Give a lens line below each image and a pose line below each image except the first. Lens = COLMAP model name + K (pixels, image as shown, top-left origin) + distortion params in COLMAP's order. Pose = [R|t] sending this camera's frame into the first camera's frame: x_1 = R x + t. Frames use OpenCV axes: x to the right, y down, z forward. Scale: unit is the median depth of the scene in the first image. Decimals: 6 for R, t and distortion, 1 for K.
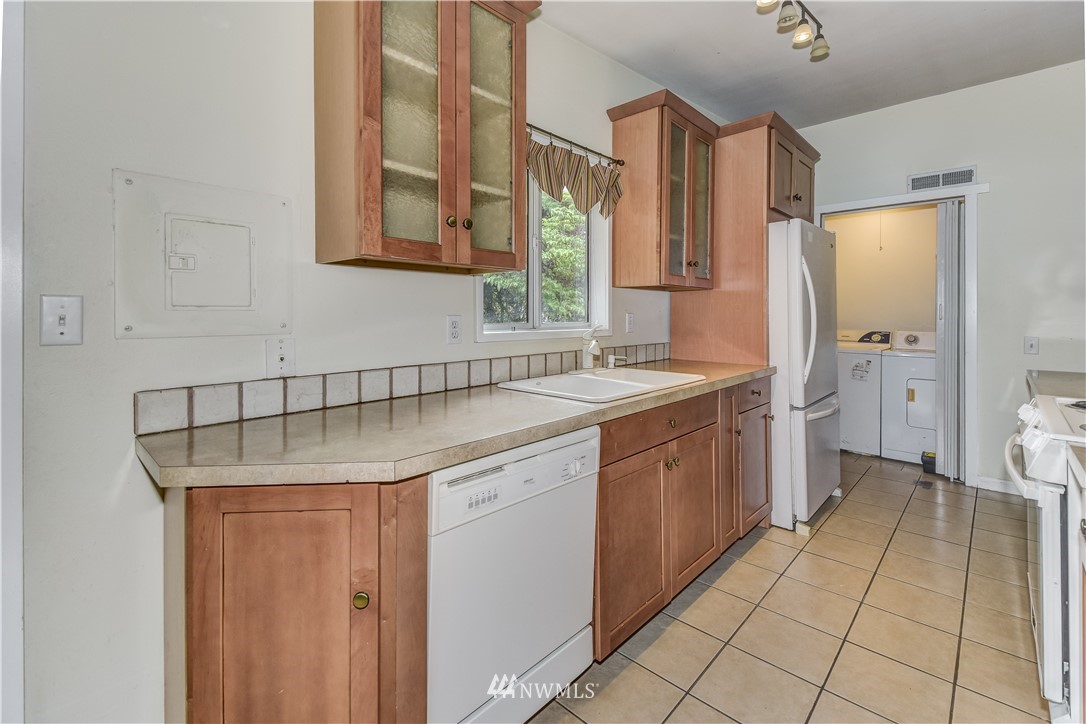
lens RADIAL K [[475.5, 0, 545.4], [0, 475.5, 316.6], [0, 0, 1]] dist [0.019552, -0.000128]
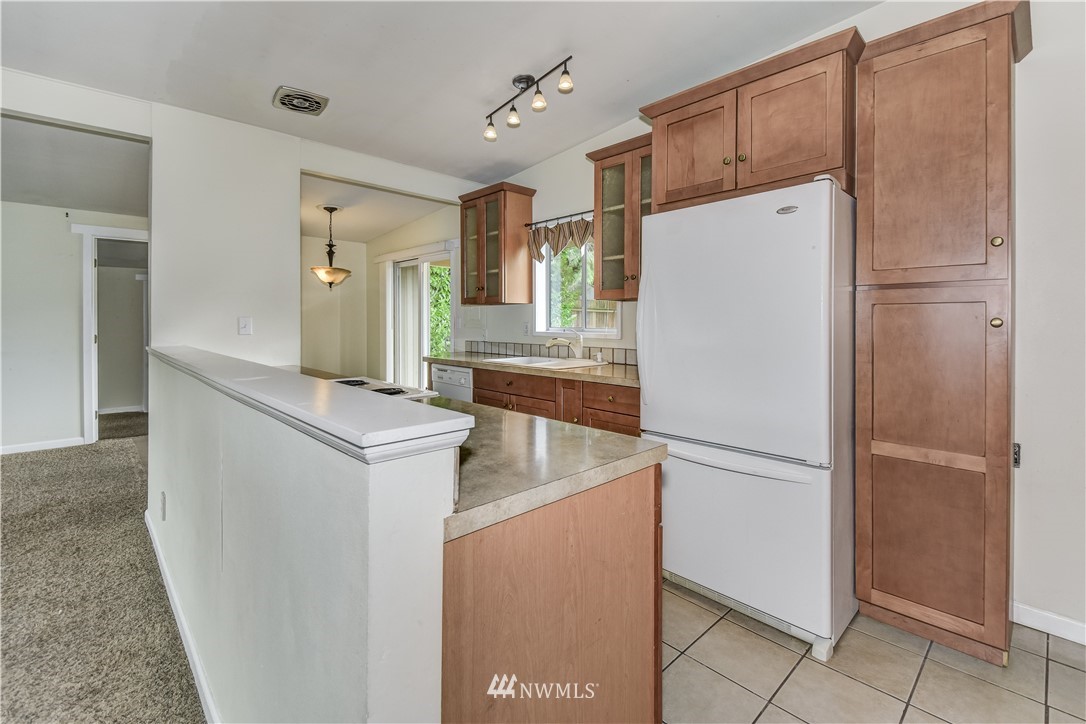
lens RADIAL K [[481.9, 0, 554.7], [0, 481.9, 323.5], [0, 0, 1]] dist [-0.000938, -0.000216]
pose [[-0.044837, 0.006598, -0.998973, 1.427374], [-0.004643, 0.999966, 0.006813, -0.009356], [0.998984, 0.004943, -0.044805, 0.869569]]
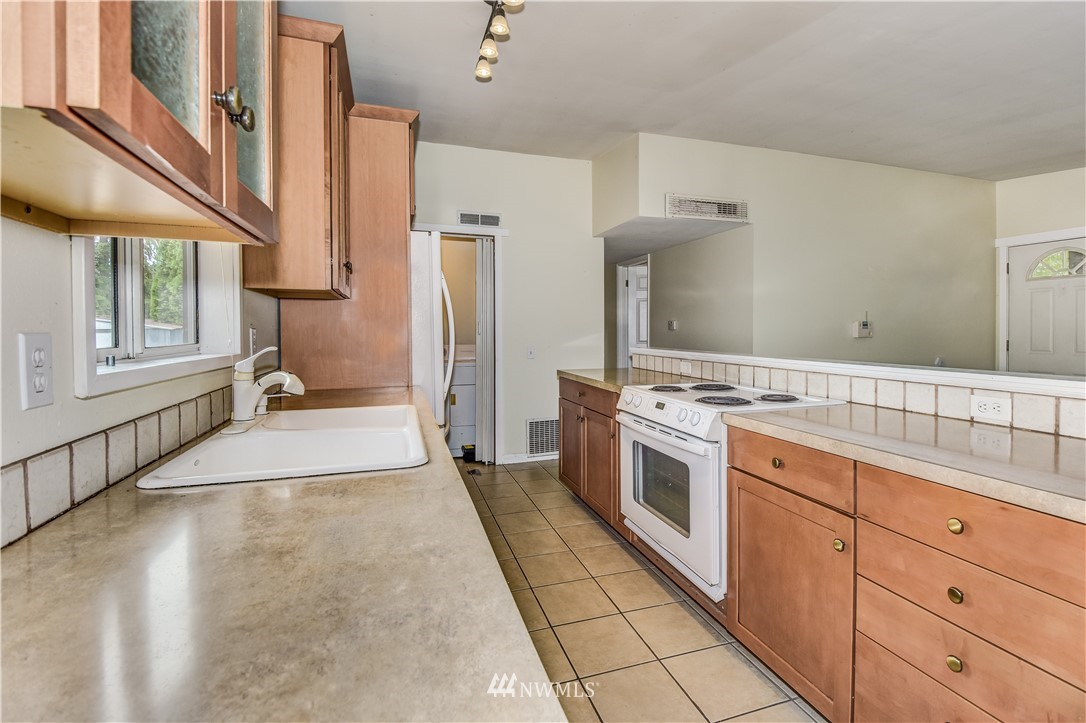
lens RADIAL K [[491.7, 0, 549.3], [0, 491.7, 337.6], [0, 0, 1]] dist [-0.002674, -0.000417]
pose [[0.486921, -0.013048, 0.873349, -0.238854], [0.005706, 0.999915, 0.011757, 0.000885], [-0.873428, -0.000741, 0.486954, 0.321766]]
